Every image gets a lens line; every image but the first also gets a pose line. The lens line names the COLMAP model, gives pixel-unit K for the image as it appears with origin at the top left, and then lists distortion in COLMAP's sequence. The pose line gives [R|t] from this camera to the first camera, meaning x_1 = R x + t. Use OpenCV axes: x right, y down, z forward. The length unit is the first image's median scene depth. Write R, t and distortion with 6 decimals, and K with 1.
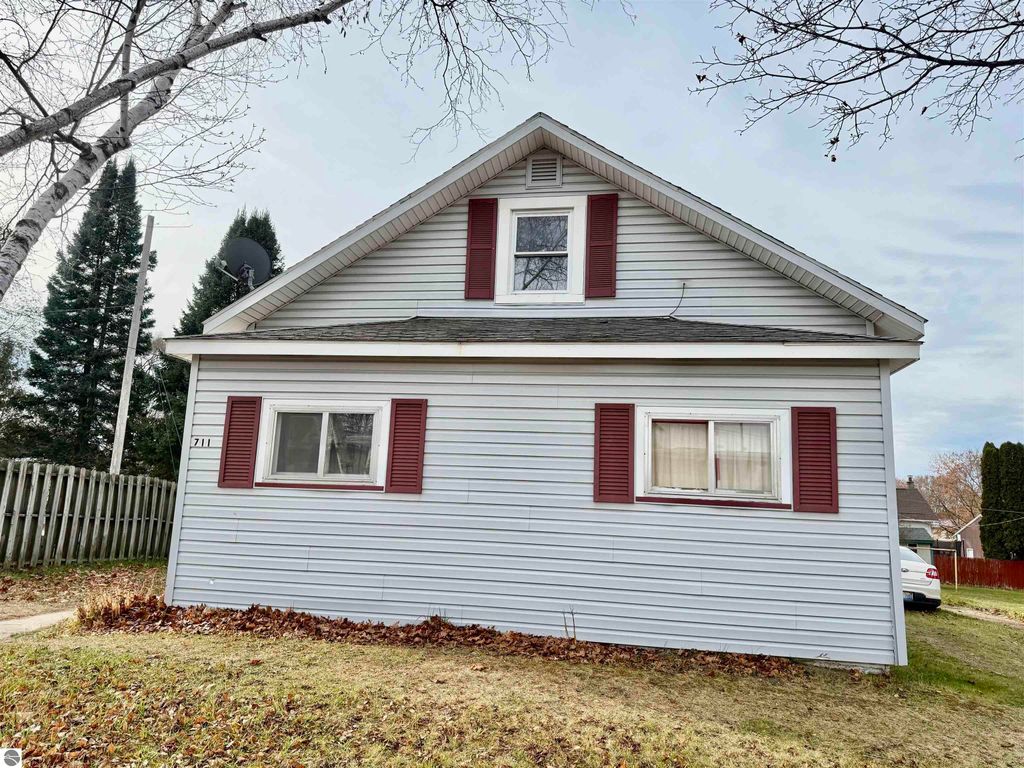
lens RADIAL K [[723.6, 0, 510.0], [0, 723.6, 386.4], [0, 0, 1]] dist [0.112027, -0.152370]
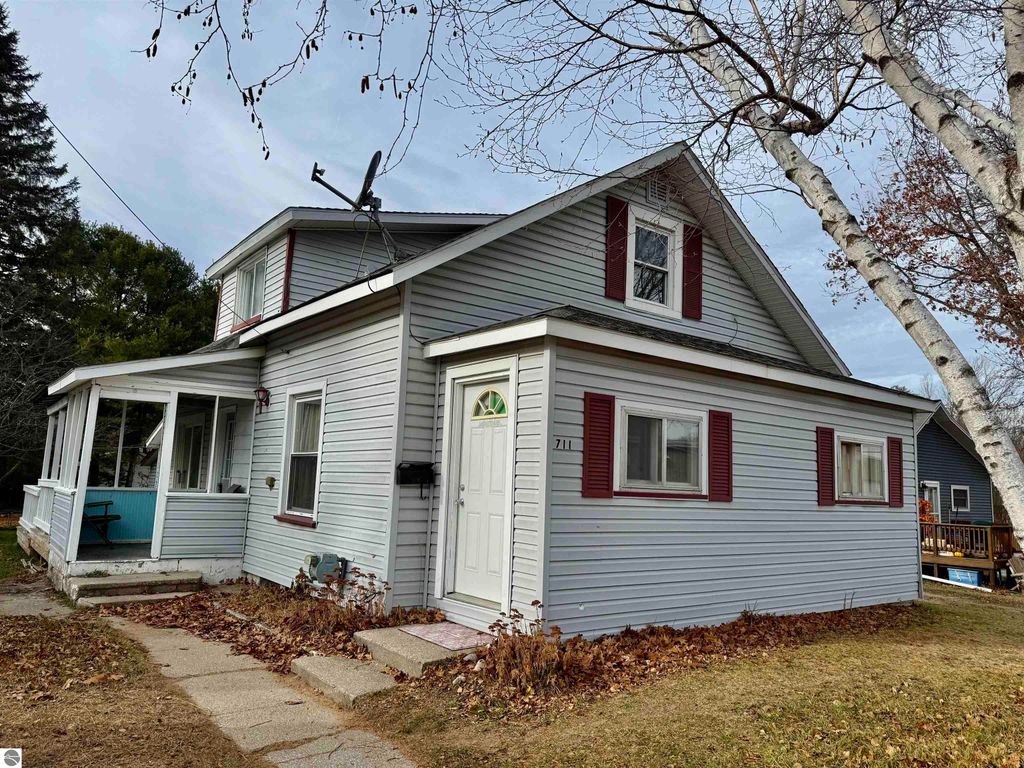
lens RADIAL K [[723.6, 0, 510.0], [0, 723.6, 386.4], [0, 0, 1]] dist [0.112027, -0.152370]
pose [[0.676853, 0.079926, 0.731766, -1.081617], [-0.134724, 0.990747, 0.016401, 0.005178], [-0.723685, -0.109688, 0.681358, 0.488456]]
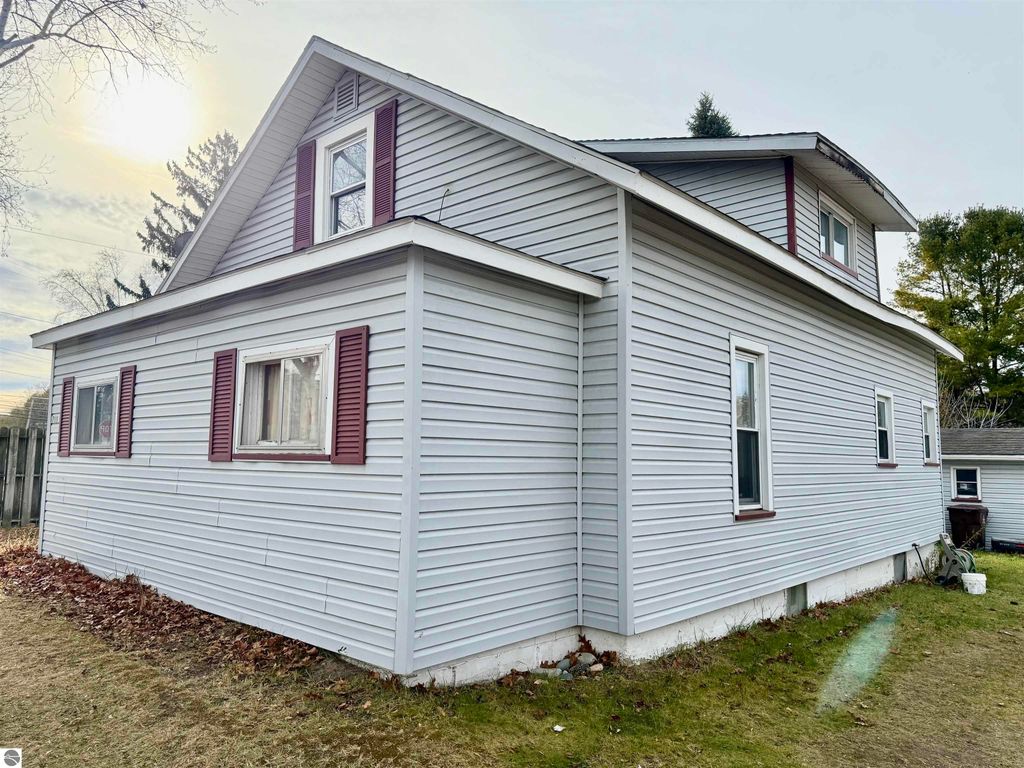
lens RADIAL K [[728.8, 0, 513.2], [0, 728.8, 387.0], [0, 0, 1]] dist [0.006370, 0.004405]
pose [[0.846975, -0.085980, -0.524634, 0.837375], [0.117726, 0.992669, 0.027375, 0.077793], [0.518434, -0.084949, 0.850888, 0.384727]]
